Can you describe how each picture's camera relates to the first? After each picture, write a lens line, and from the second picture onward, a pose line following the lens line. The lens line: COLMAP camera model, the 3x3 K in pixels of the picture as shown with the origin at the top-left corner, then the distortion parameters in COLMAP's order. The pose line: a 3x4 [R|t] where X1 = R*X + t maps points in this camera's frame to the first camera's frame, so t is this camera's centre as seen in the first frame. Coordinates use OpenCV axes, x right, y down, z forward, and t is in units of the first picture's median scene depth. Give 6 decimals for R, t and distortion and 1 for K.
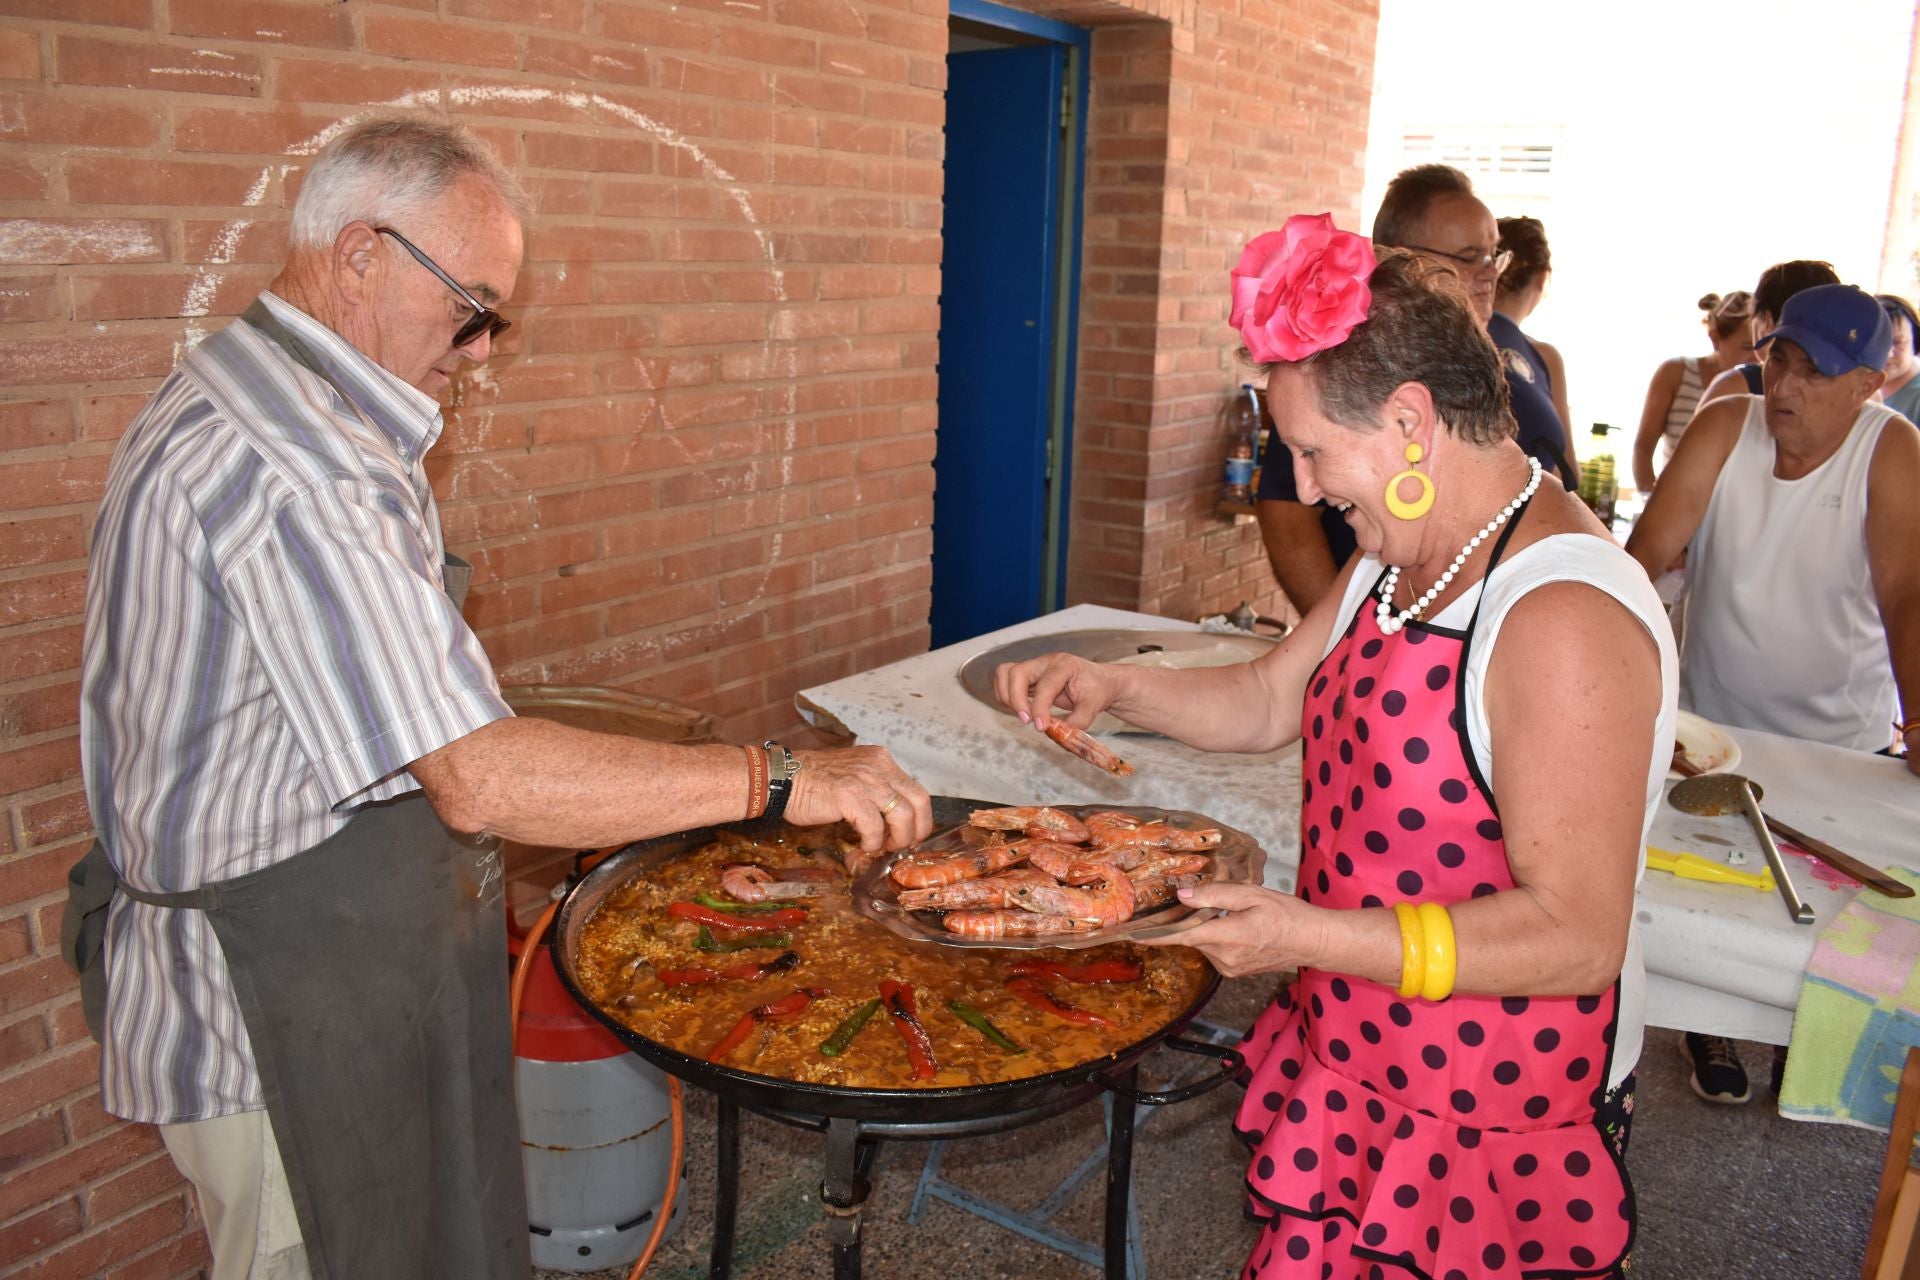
lens RADIAL K [[1506.4, 0, 960.0], [0, 1506.4, 640.0], [0, 0, 1]] dist [-0.097380, 0.009976]
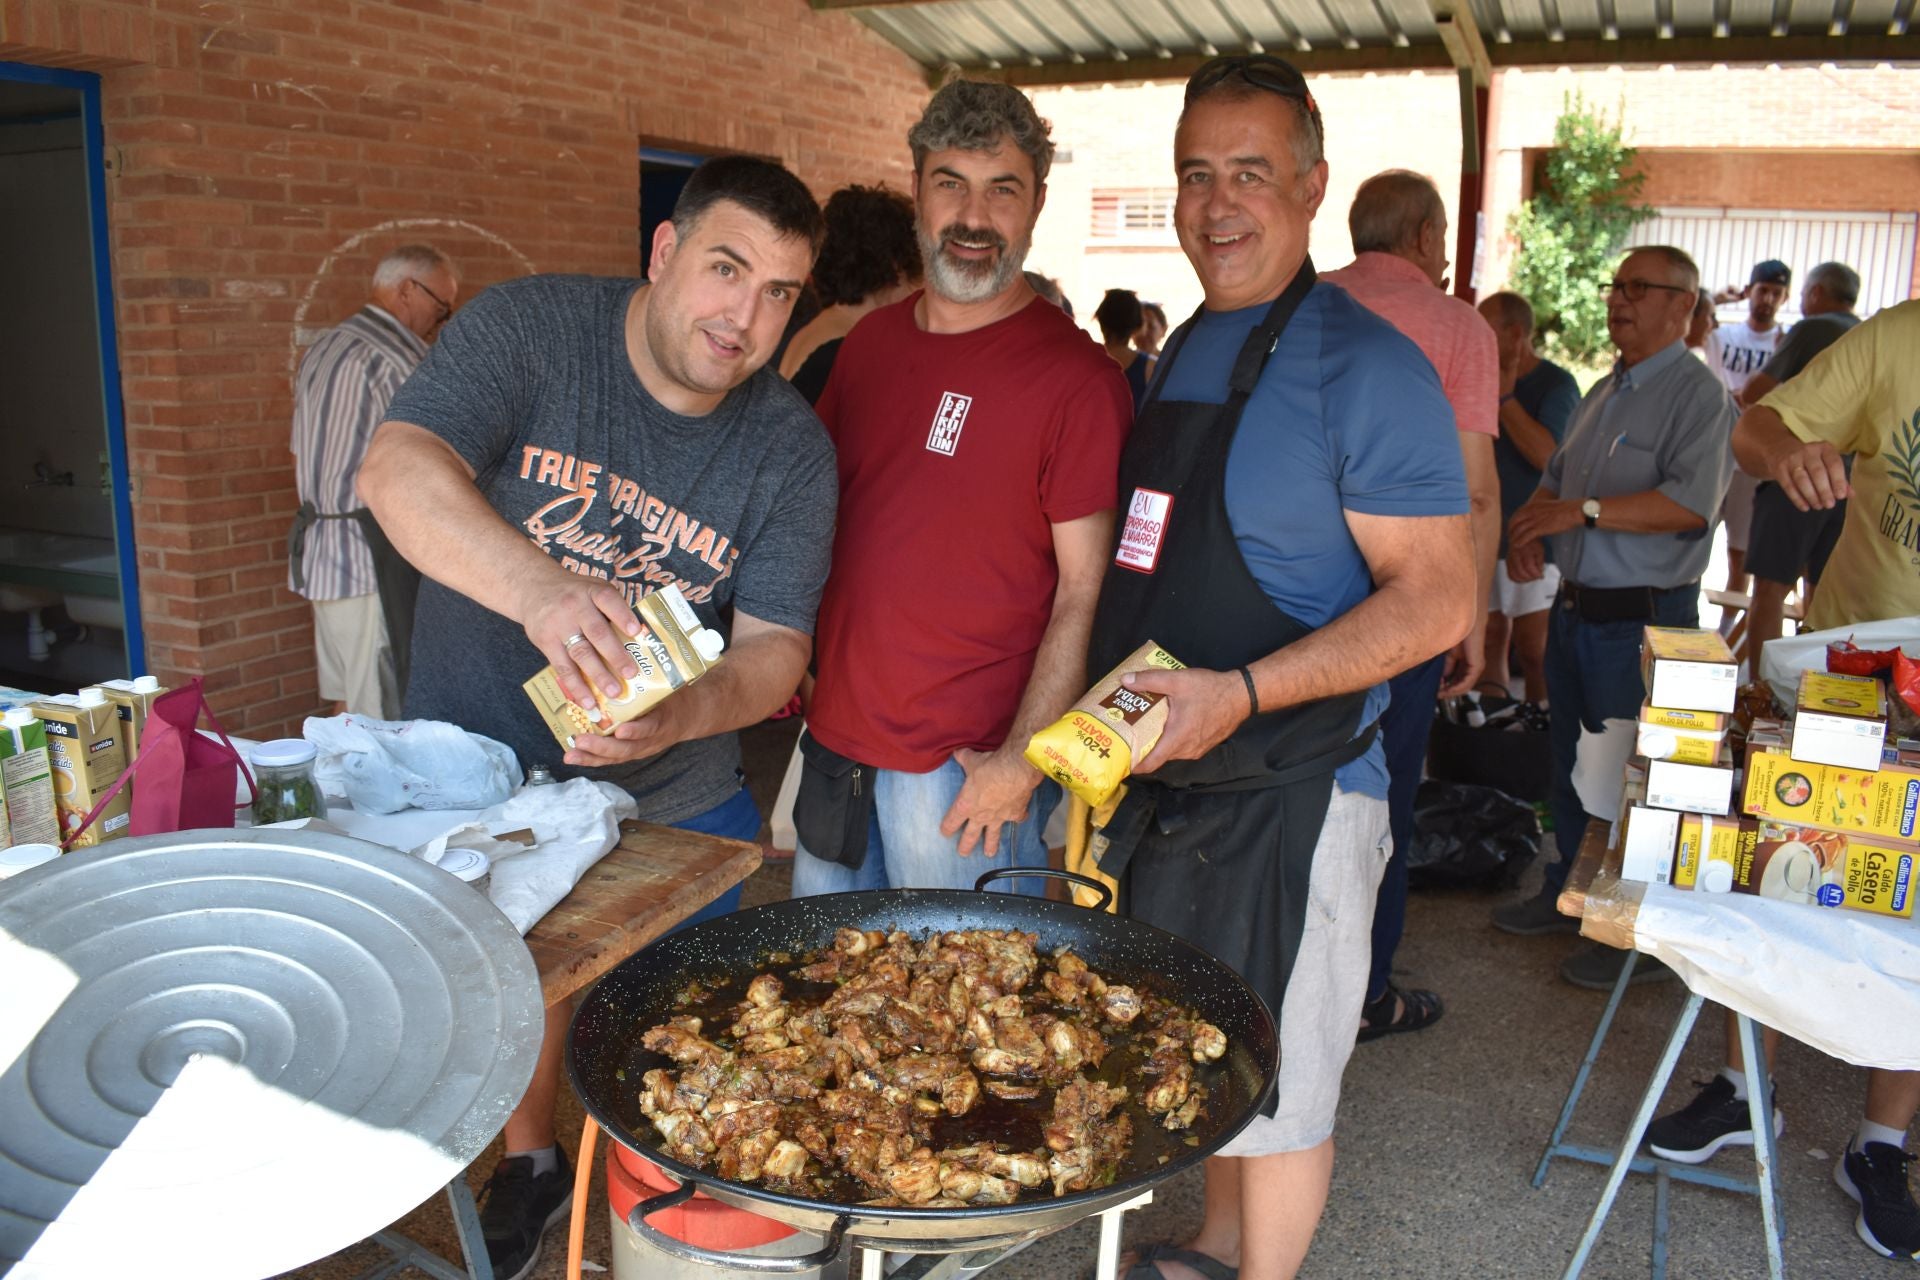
lens RADIAL K [[1550.9, 0, 914.8], [0, 1550.9, 638.8], [0, 0, 1]] dist [-0.077746, 0.001590]
pose [[0.994154, -0.037309, 0.101317, 0.186421], [0.041685, 0.998272, -0.041418, 0.416338], [-0.099596, 0.045399, 0.993992, -1.461327]]
